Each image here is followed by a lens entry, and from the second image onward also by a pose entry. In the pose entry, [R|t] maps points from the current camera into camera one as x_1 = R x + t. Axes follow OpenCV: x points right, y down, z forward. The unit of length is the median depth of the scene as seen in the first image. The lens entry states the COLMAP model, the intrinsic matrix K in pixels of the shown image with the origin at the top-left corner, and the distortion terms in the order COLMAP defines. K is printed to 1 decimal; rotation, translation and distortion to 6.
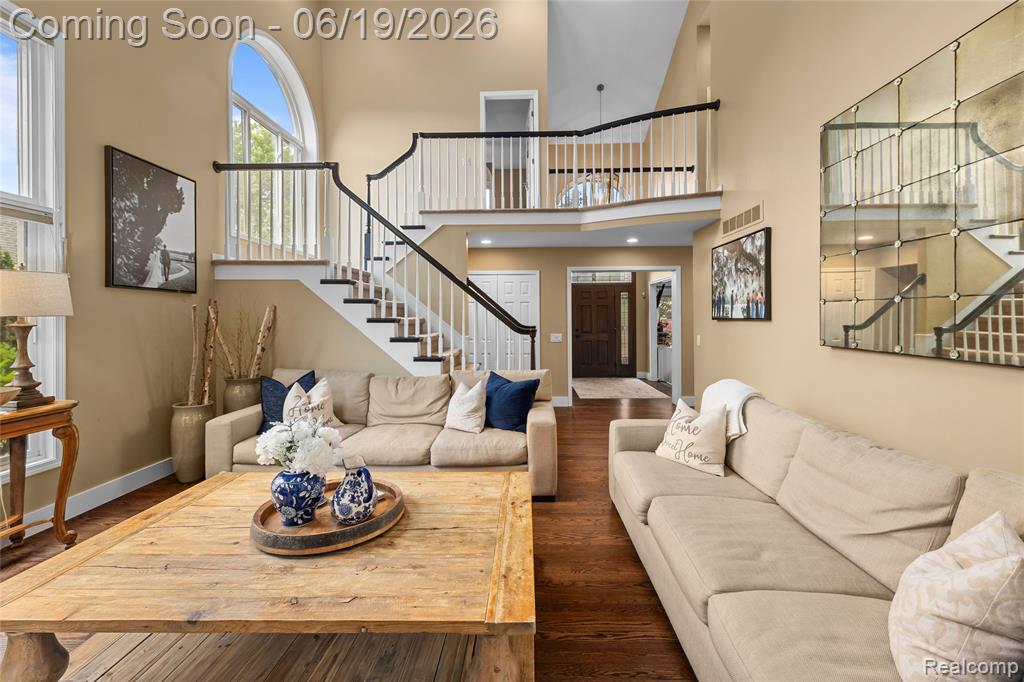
lens RADIAL K [[415.4, 0, 521.2], [0, 415.4, 317.0], [0, 0, 1]] dist [0.011502, -0.003549]
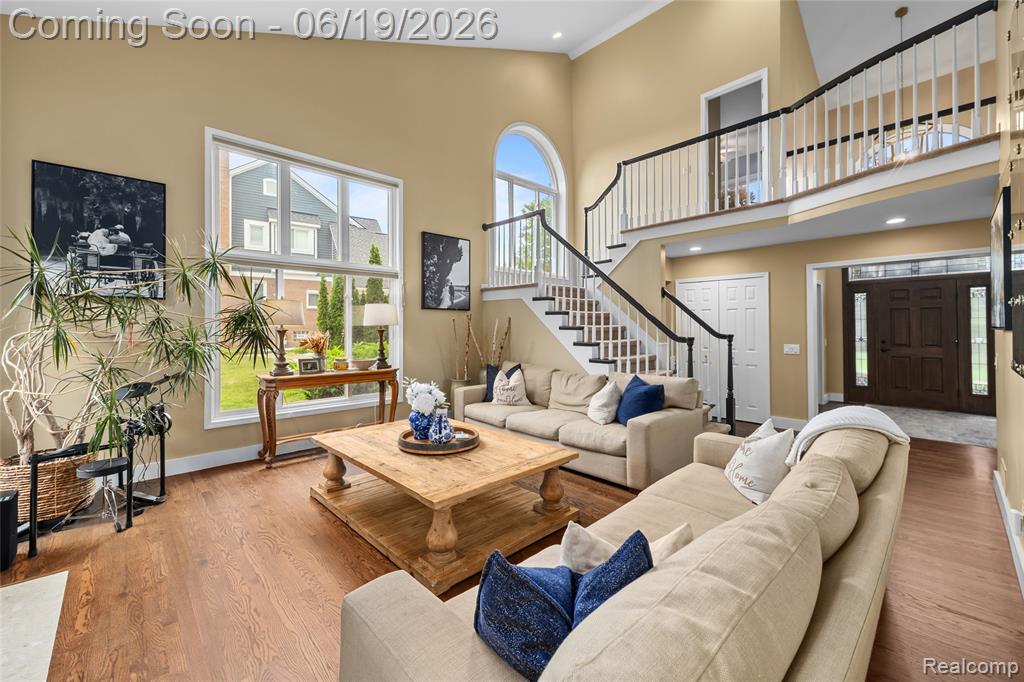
lens RADIAL K [[415.4, 0, 518.6], [0, 415.4, 322.7], [0, 0, 1]] dist [0.011502, -0.003549]
pose [[0.713018, -0.004522, -0.701131, 0.436828], [0.002355, 0.999989, -0.004056, -0.002955], [0.701142, 0.001241, 0.713021, 0.001881]]
